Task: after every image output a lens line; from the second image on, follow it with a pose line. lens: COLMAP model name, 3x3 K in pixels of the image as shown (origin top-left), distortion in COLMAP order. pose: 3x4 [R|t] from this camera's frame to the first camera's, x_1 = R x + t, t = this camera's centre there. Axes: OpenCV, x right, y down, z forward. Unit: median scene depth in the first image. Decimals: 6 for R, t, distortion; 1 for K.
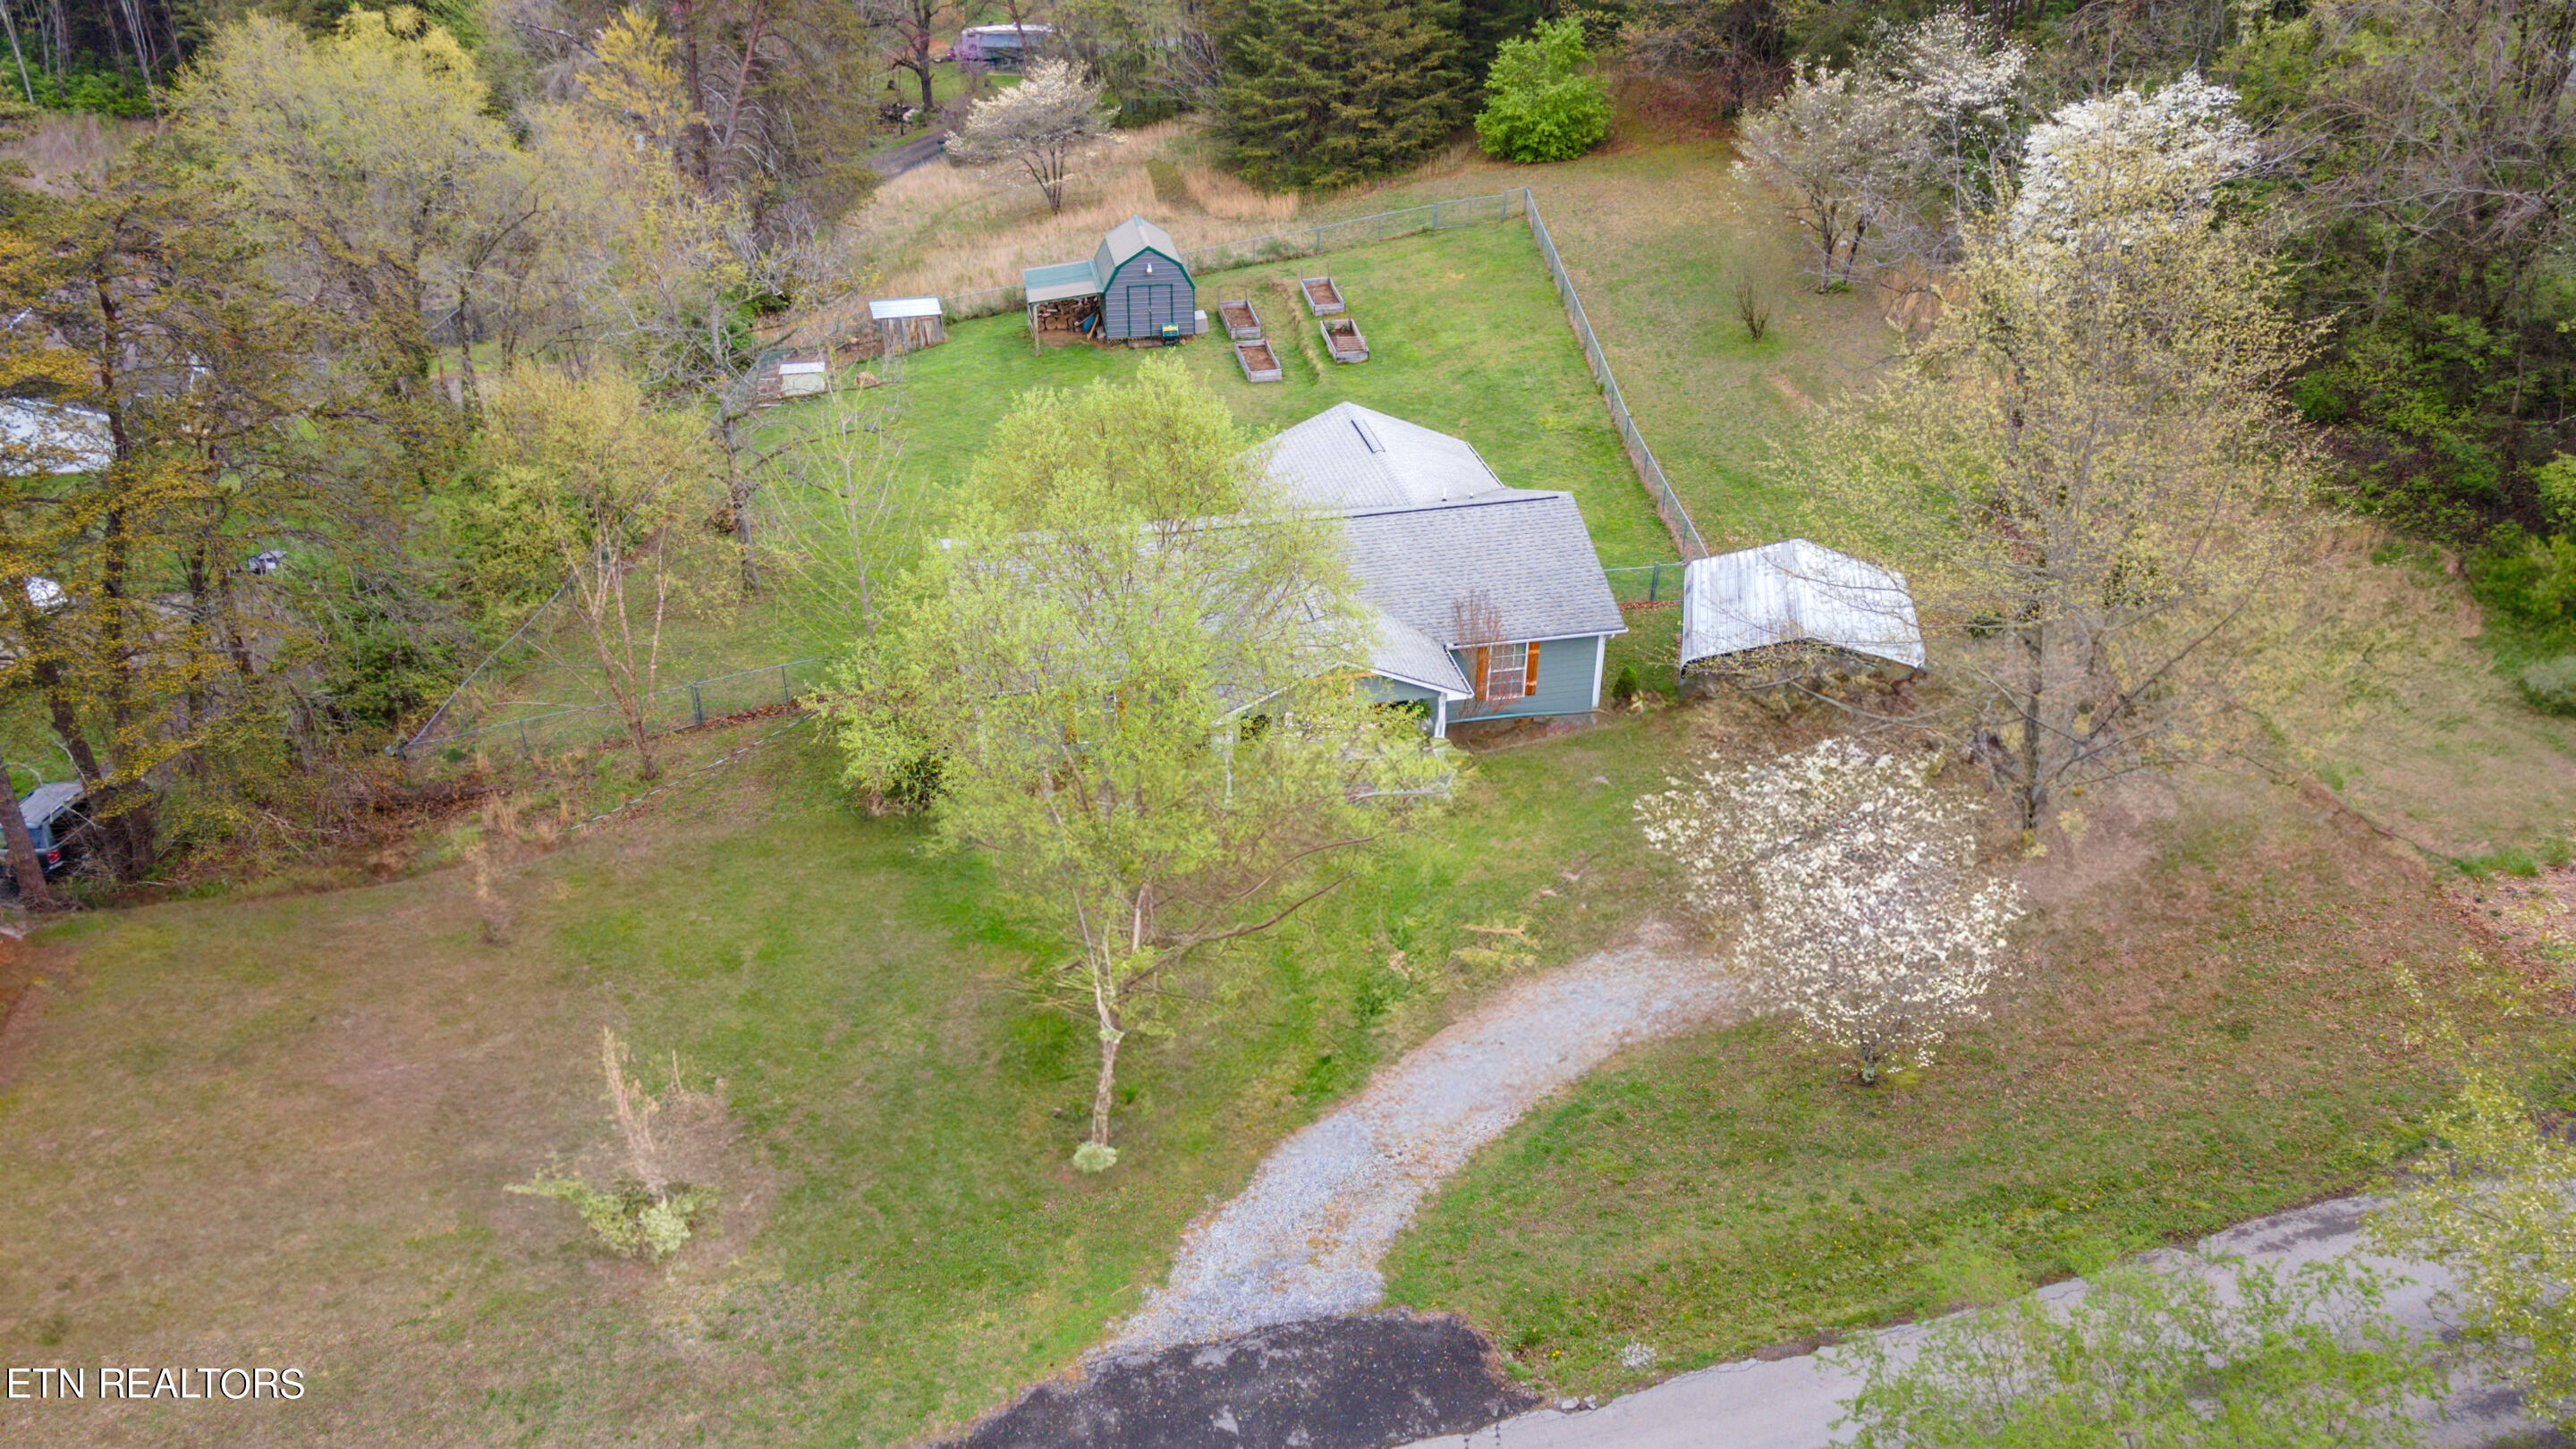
lens RADIAL K [[1904.7, 0, 1300.8], [0, 1904.7, 730.2], [0, 0, 1]] dist [0.008481, -0.003000]
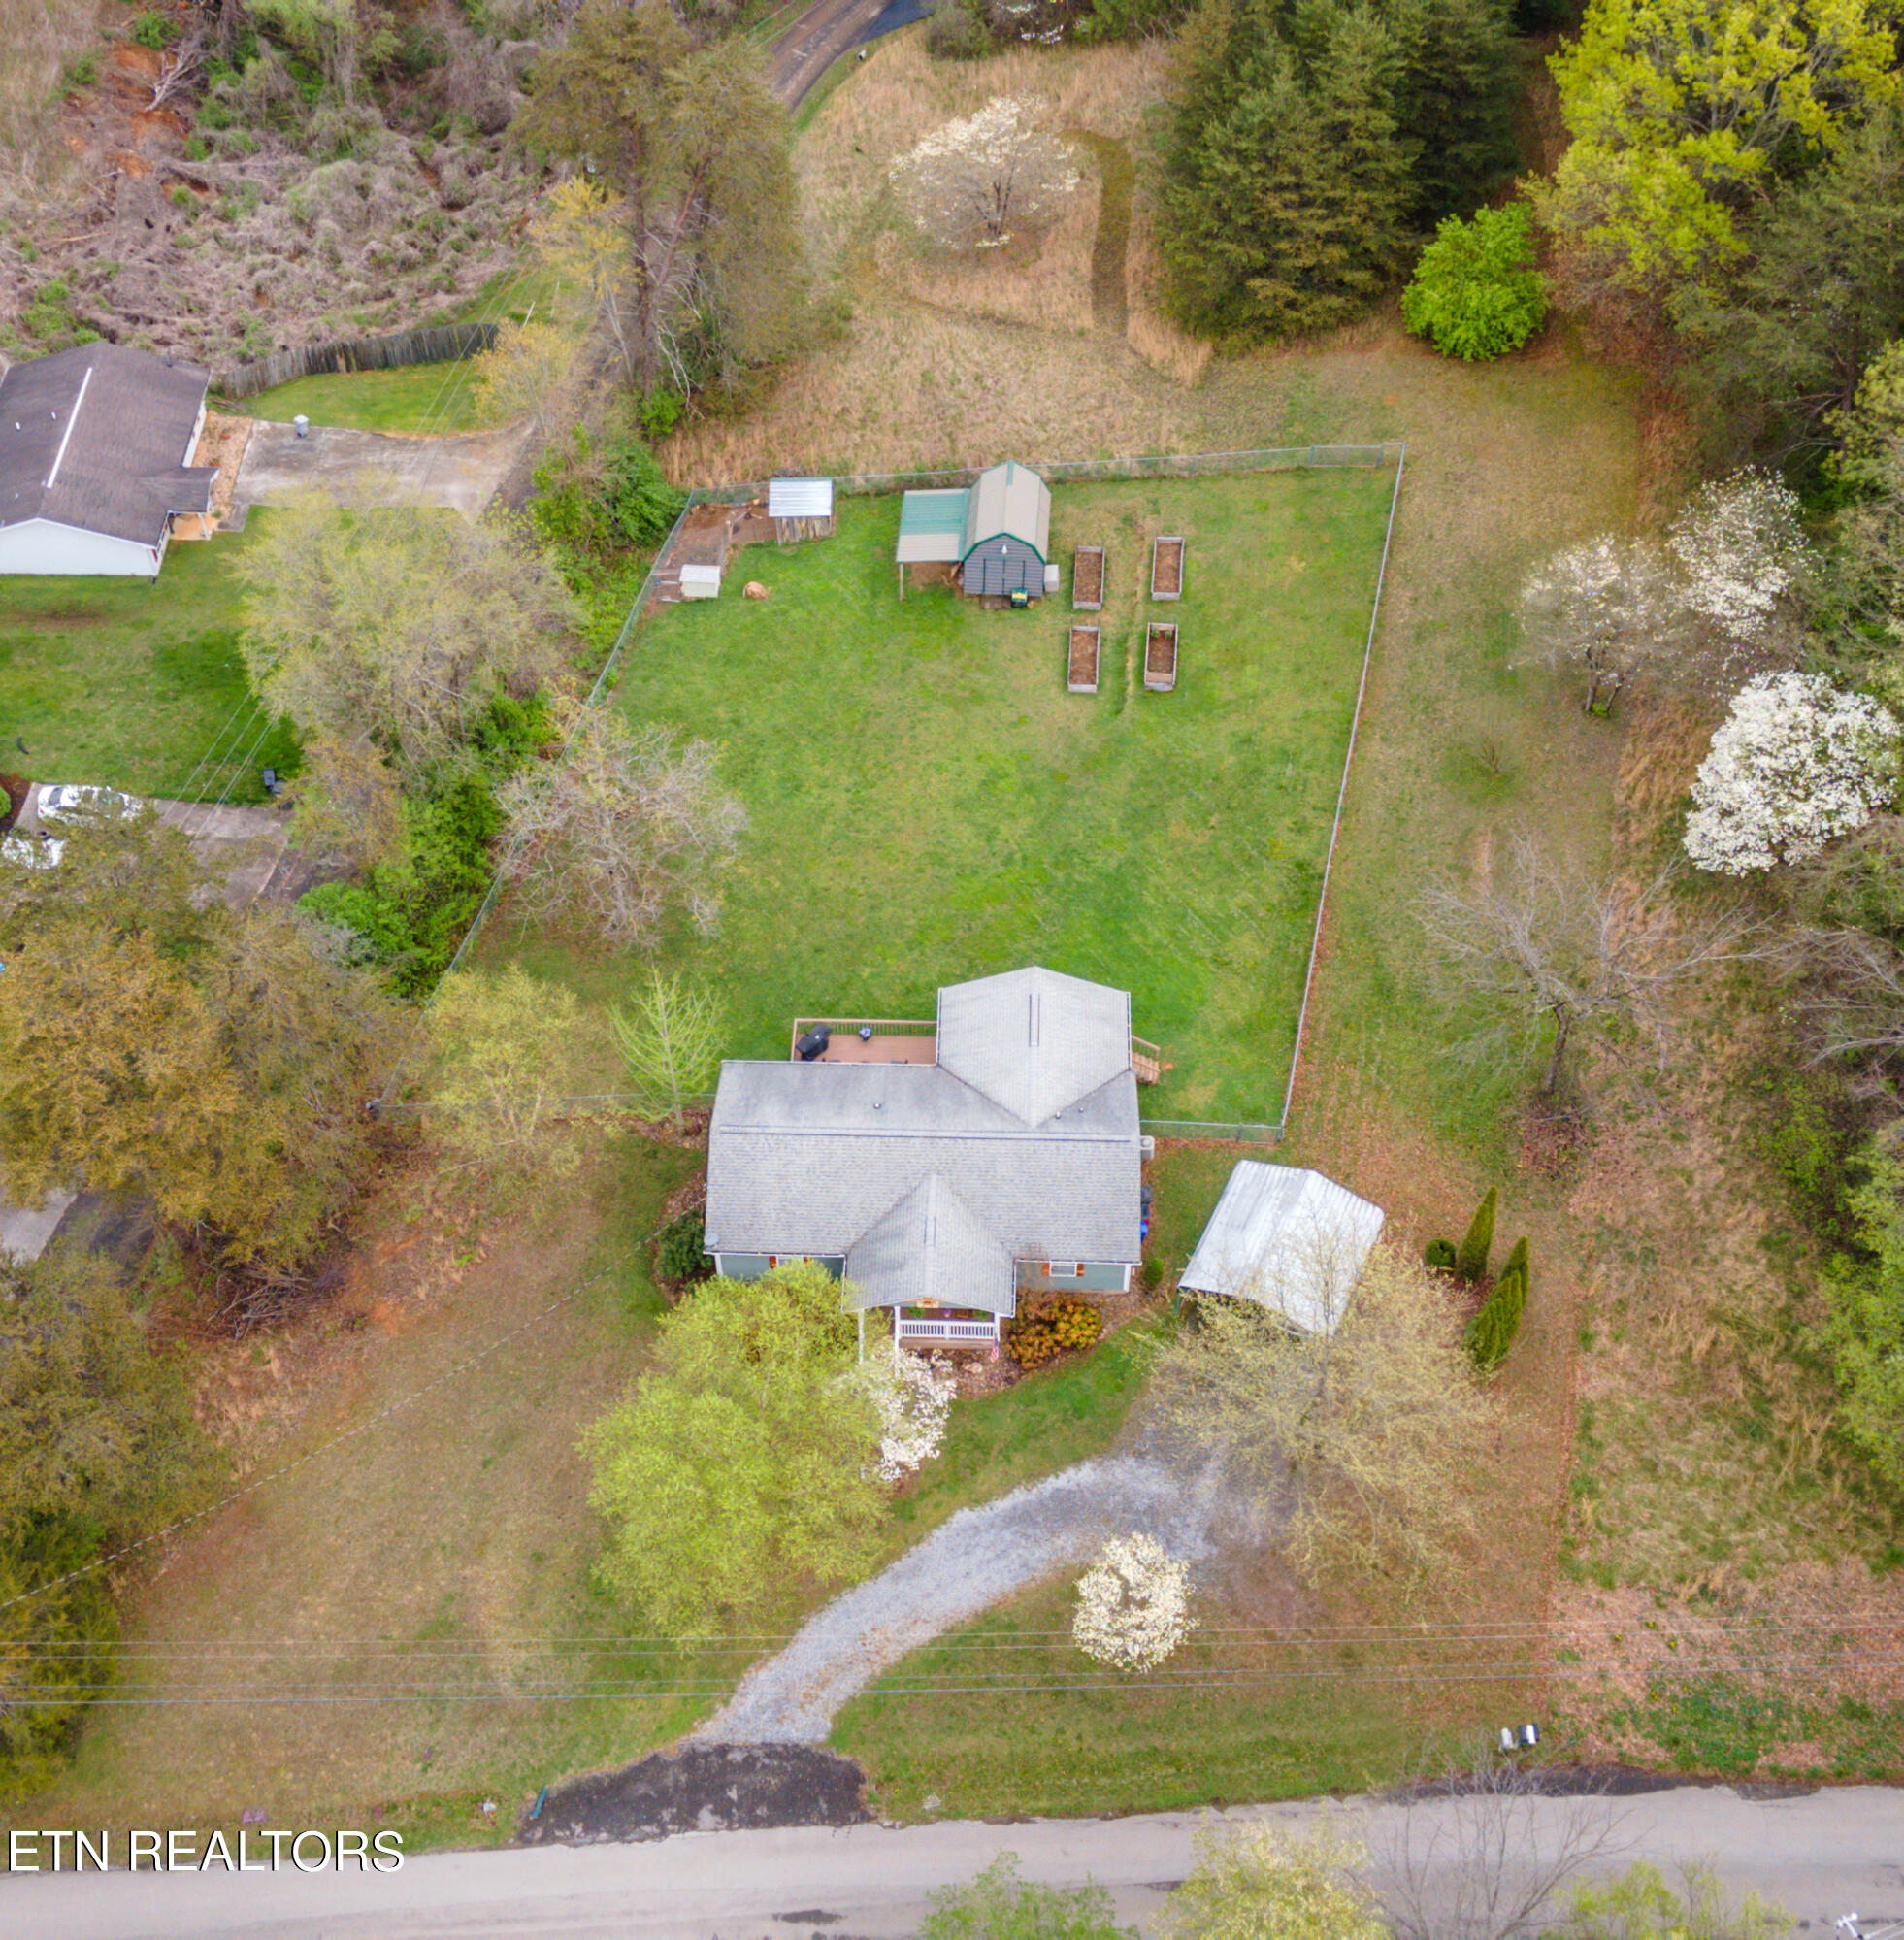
lens RADIAL K [[2685.9, 0, 952.0], [0, 2685.9, 970.0], [0, 0, 1]] dist [0.020406, -0.061454]
pose [[0.967636, 0.189474, -0.166672, 0.490233], [-0.108844, 0.909259, 0.401747, -1.600978], [0.227668, -0.370604, 0.900455, -1.240738]]
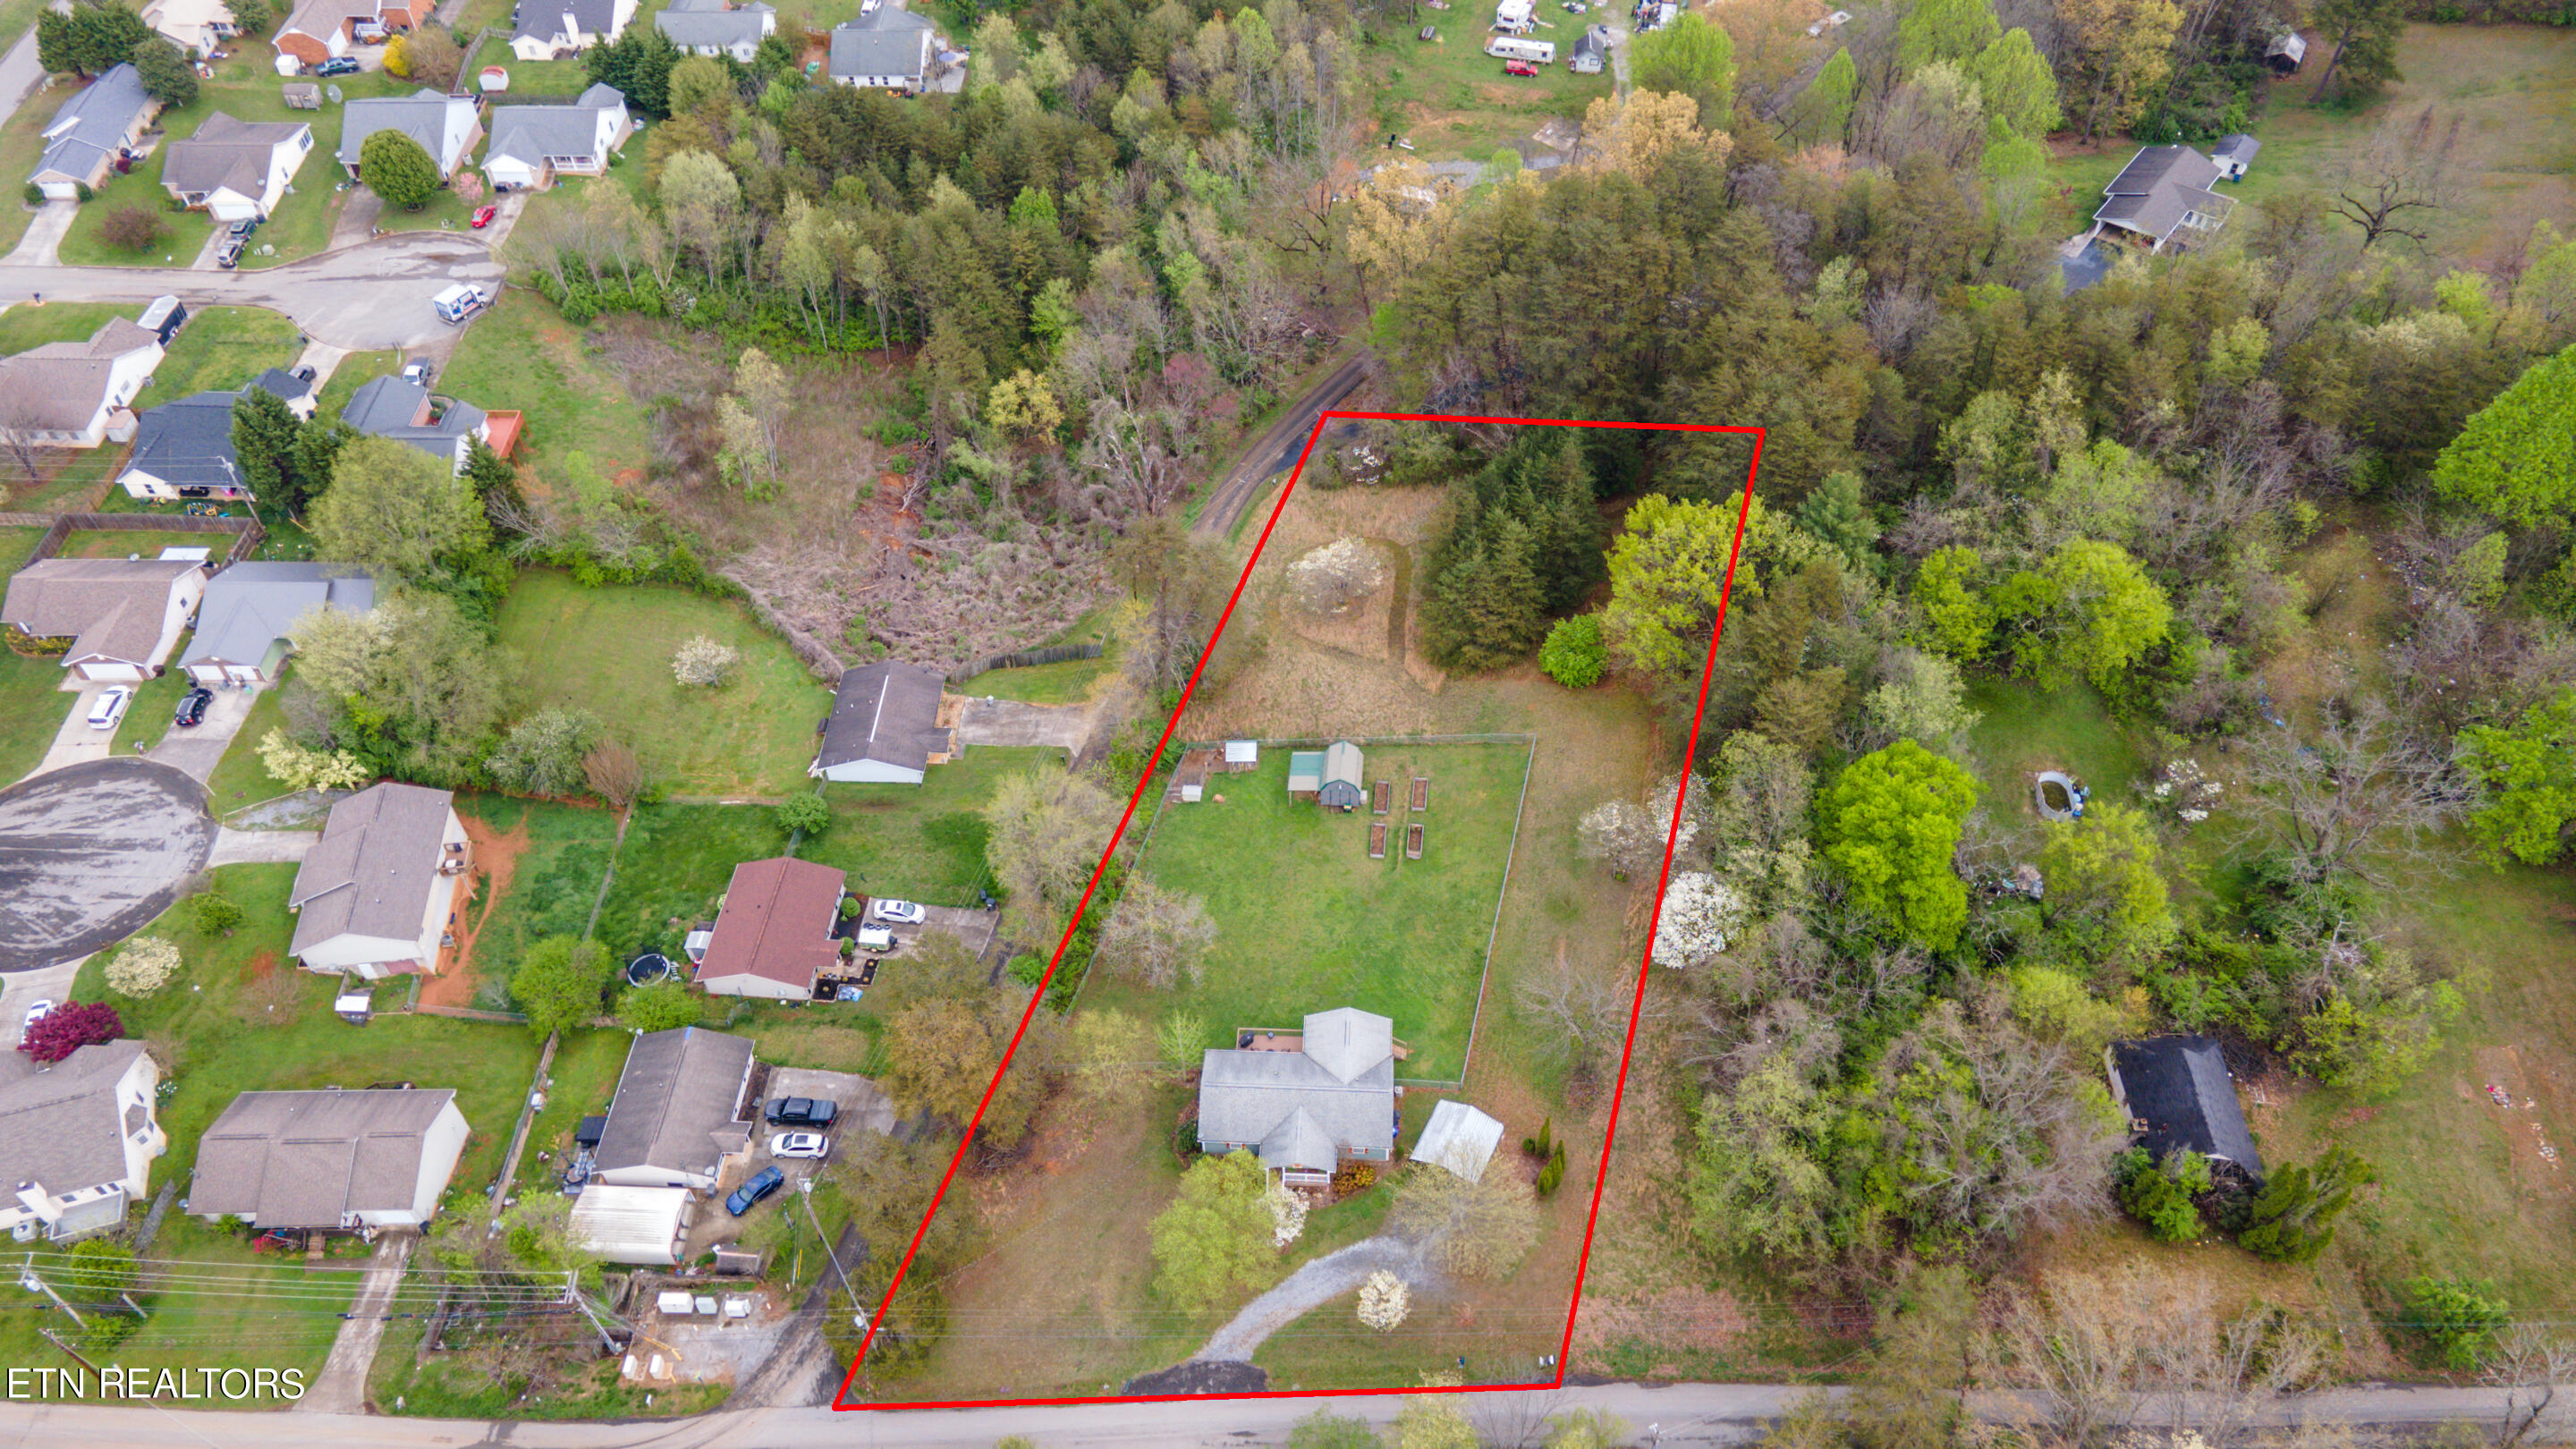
lens RADIAL K [[1904.7, 0, 1300.8], [0, 1904.7, 730.2], [0, 0, 1]] dist [0.008481, -0.003000]
pose [[0.963154, 0.183984, -0.196175, 0.790993], [-0.110548, 0.935762, 0.334857, -2.721445], [0.245182, -0.300832, 0.921621, -2.818516]]
